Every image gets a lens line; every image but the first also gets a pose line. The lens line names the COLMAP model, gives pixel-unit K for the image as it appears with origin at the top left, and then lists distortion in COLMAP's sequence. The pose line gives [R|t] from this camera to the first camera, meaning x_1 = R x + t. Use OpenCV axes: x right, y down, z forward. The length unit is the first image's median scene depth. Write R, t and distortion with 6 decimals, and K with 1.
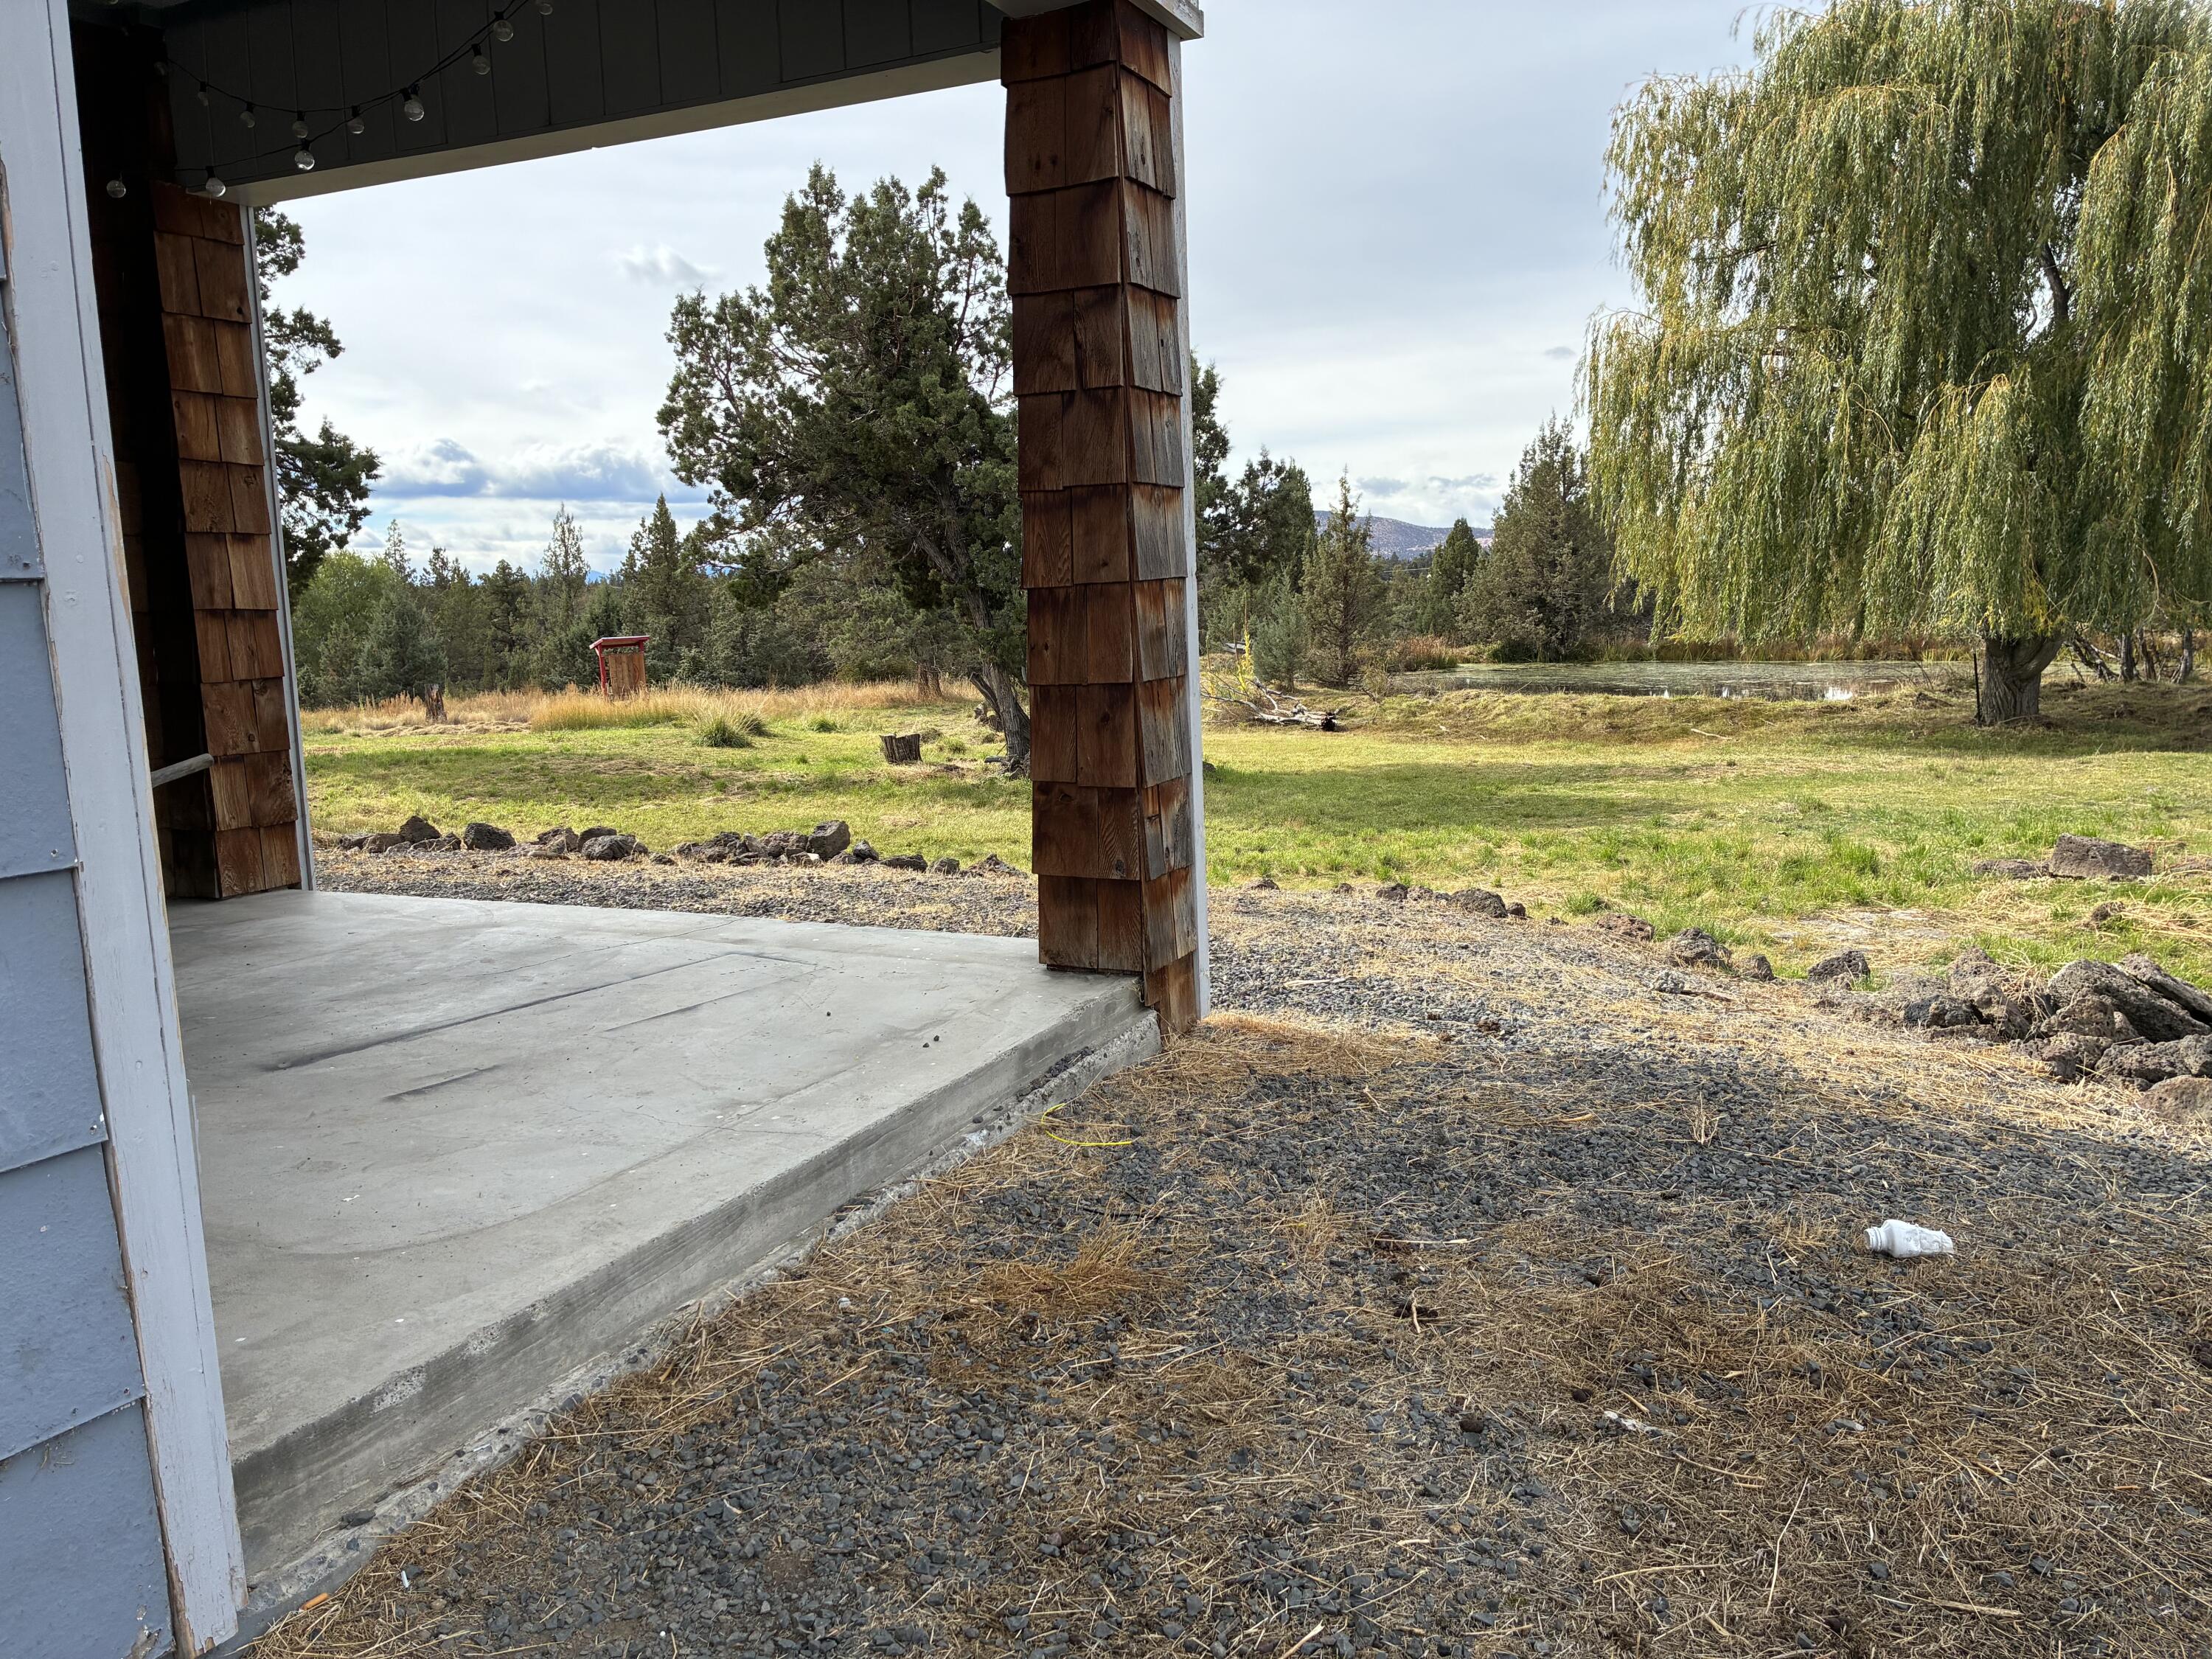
lens RADIAL K [[1669.5, 0, 1106.0], [0, 1669.5, 829.5], [0, 0, 1]] dist [0.048522, -0.006116]
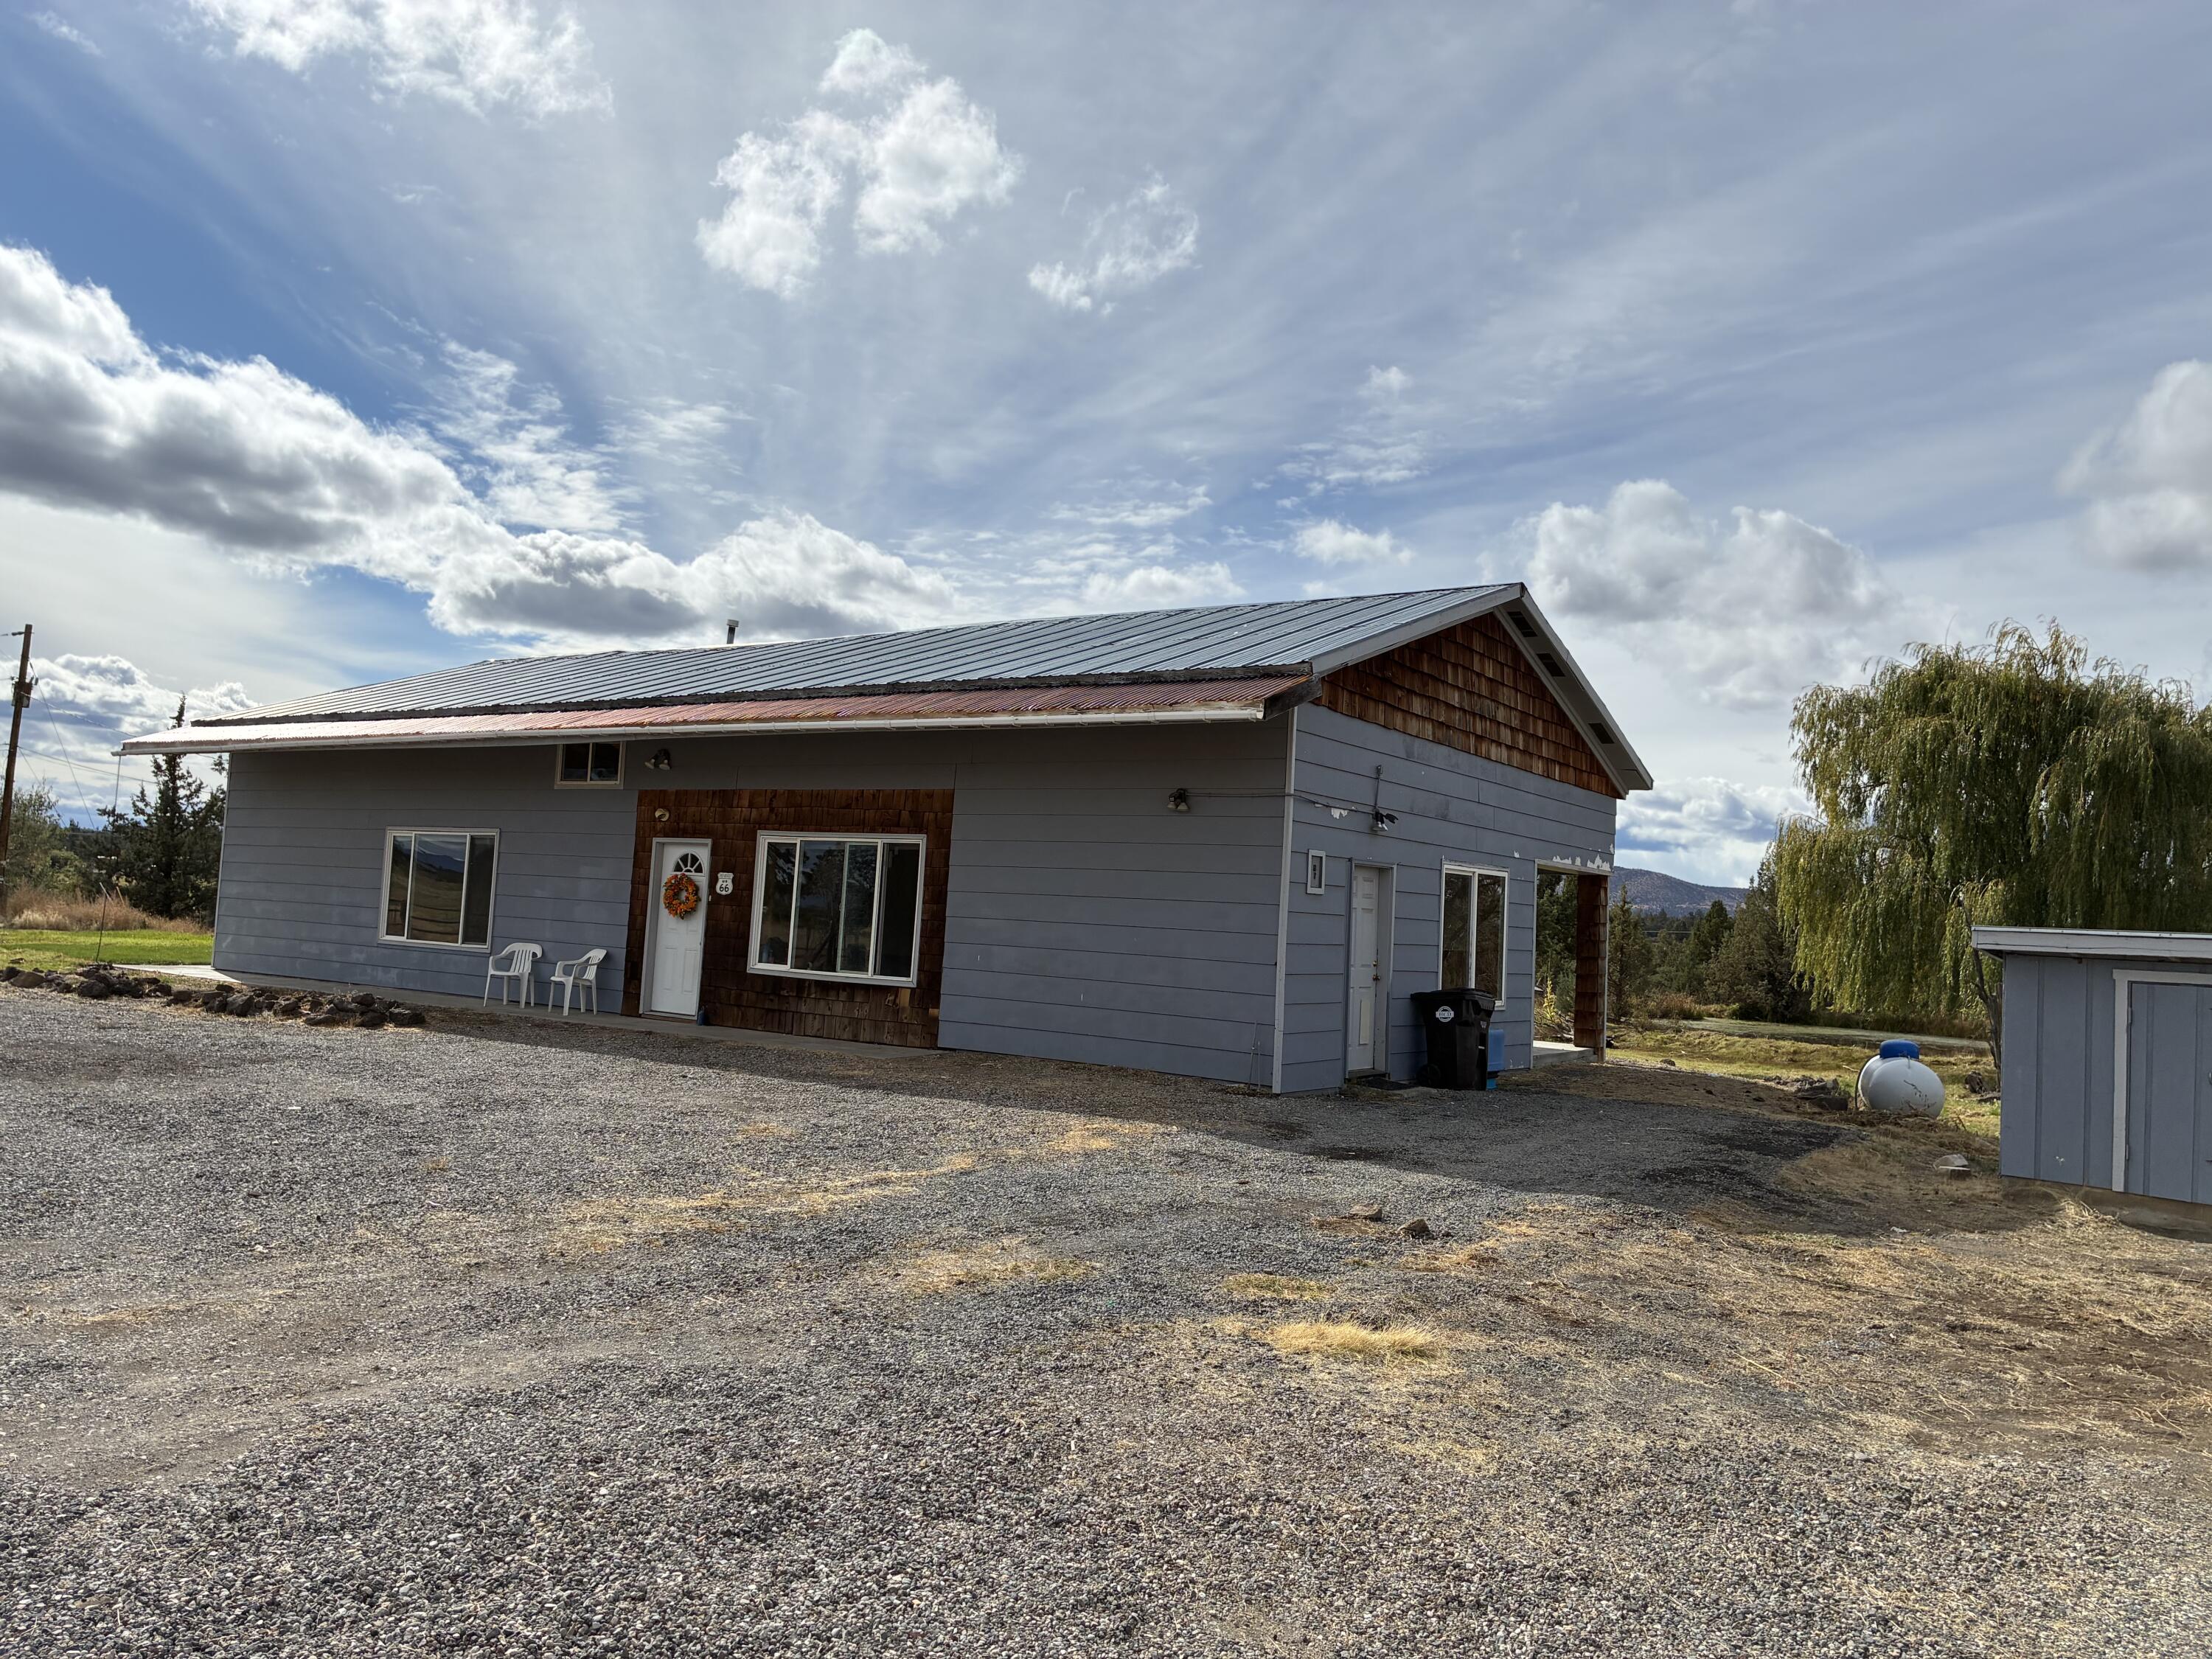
lens RADIAL K [[1674.2, 0, 1106.0], [0, 1674.2, 829.5], [0, 0, 1]] dist [0.006416, 0.001649]
pose [[0.985265, 0.073197, -0.154581, -0.484361], [-0.101226, 0.978063, -0.182063, 0.351122], [0.137863, 0.195028, 0.971060, -2.974593]]
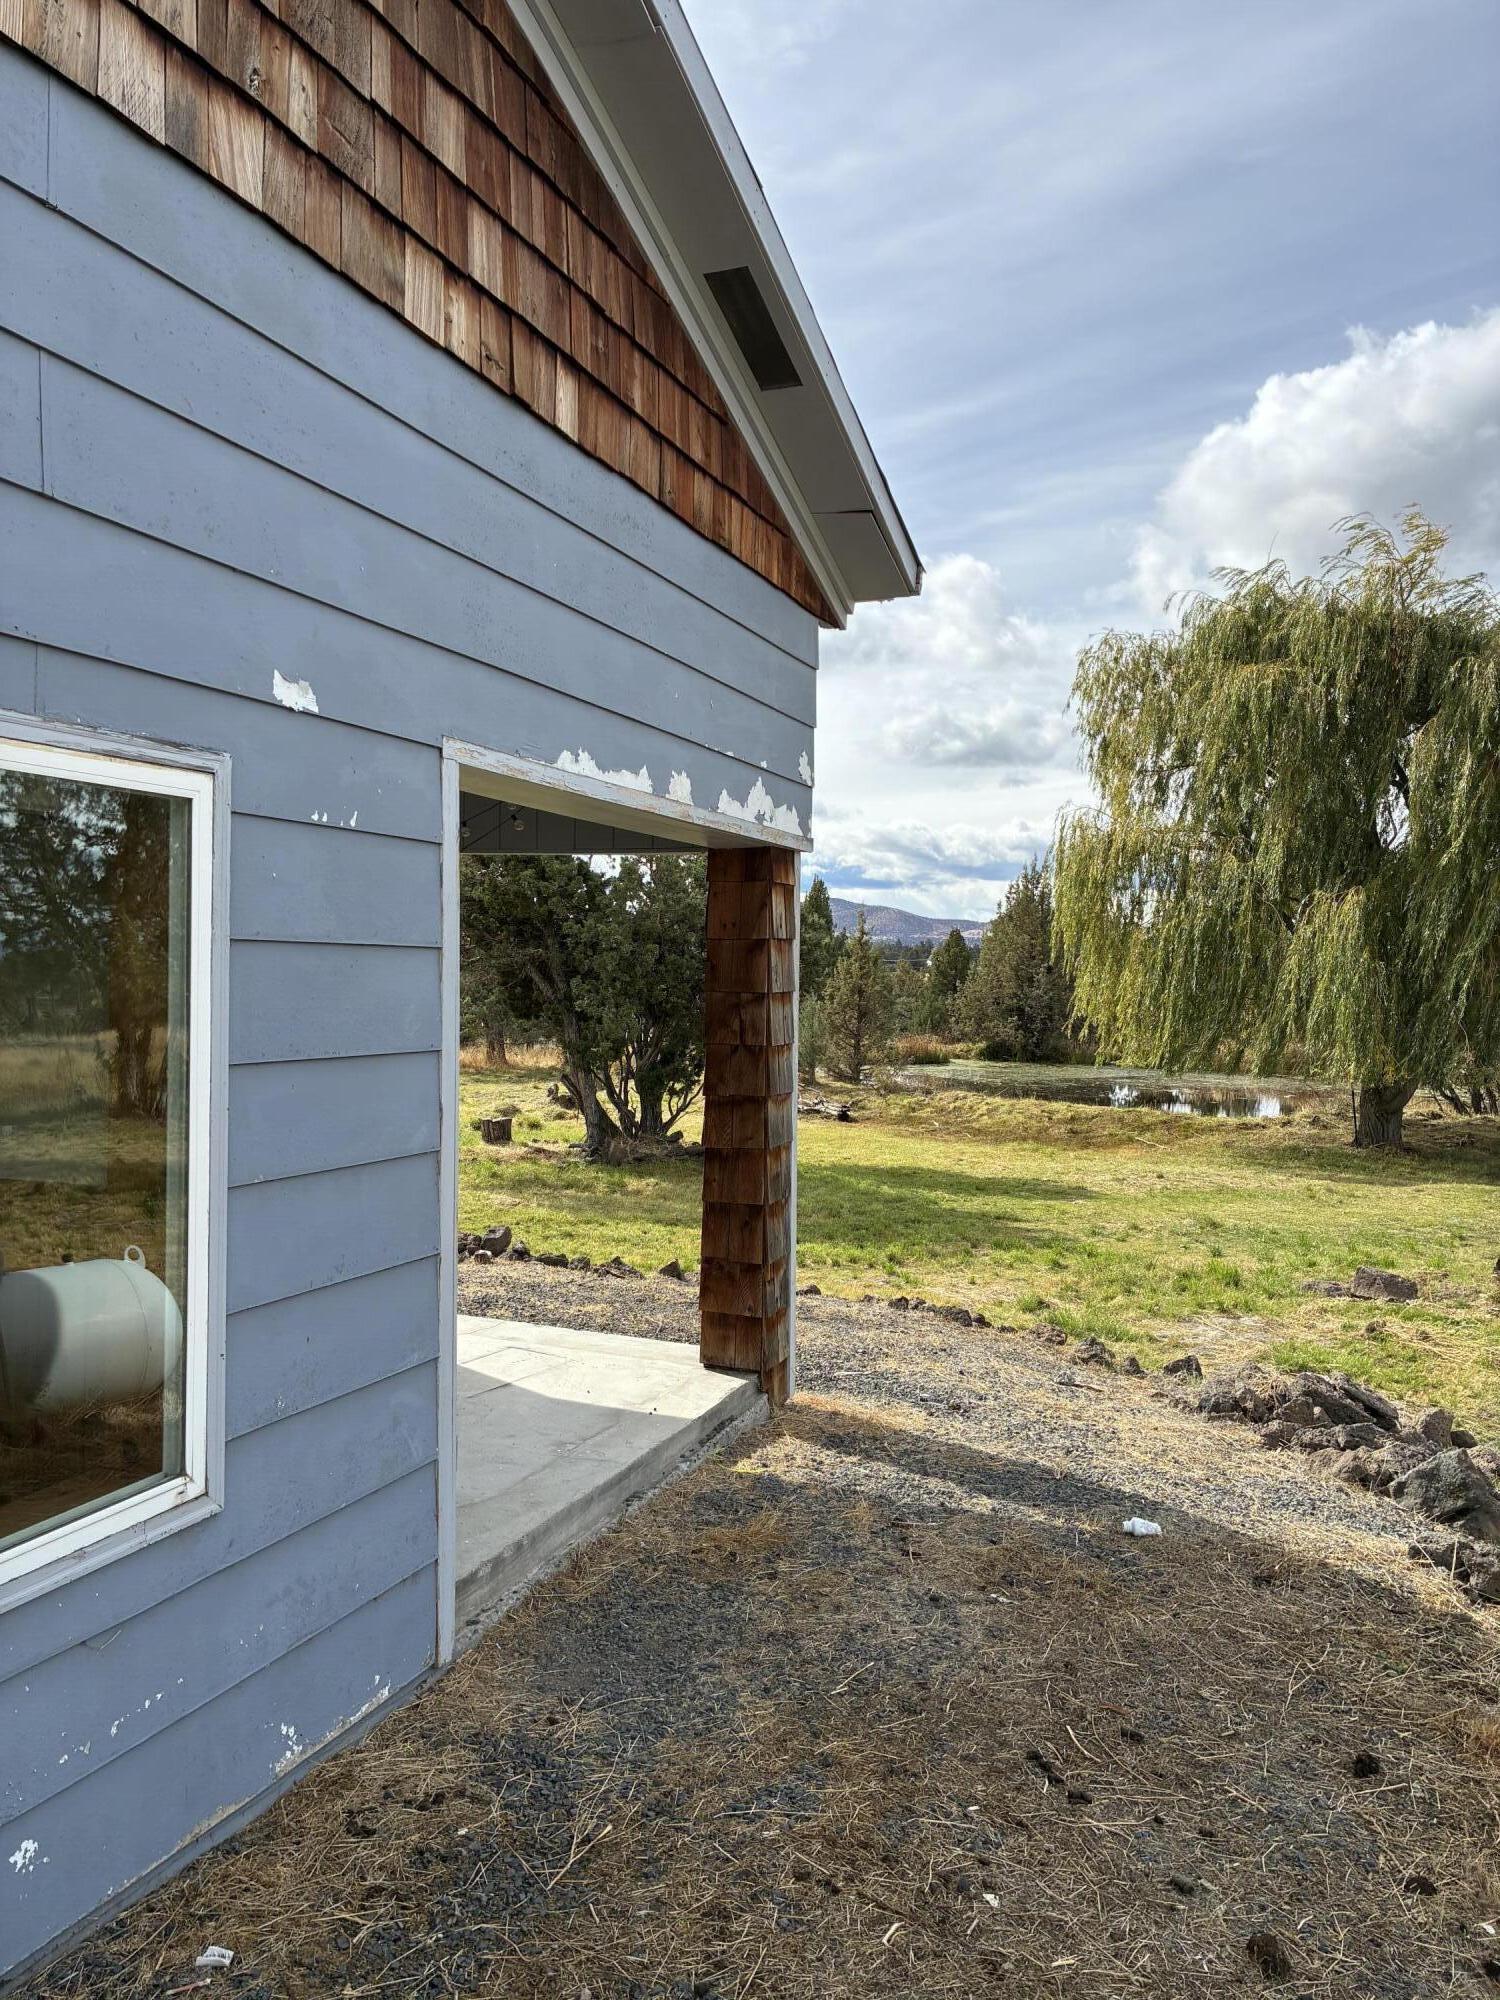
lens RADIAL K [[1512.3, 0, 750.0], [0, 1512.3, 1000.0], [0, 0, 1]] dist [0.081072, -0.120746]
pose [[0.996150, 0.049656, 0.072239, -0.080940], [-0.040940, 0.992230, -0.117490, -0.073562], [-0.077512, 0.114080, 0.990443, -0.410145]]
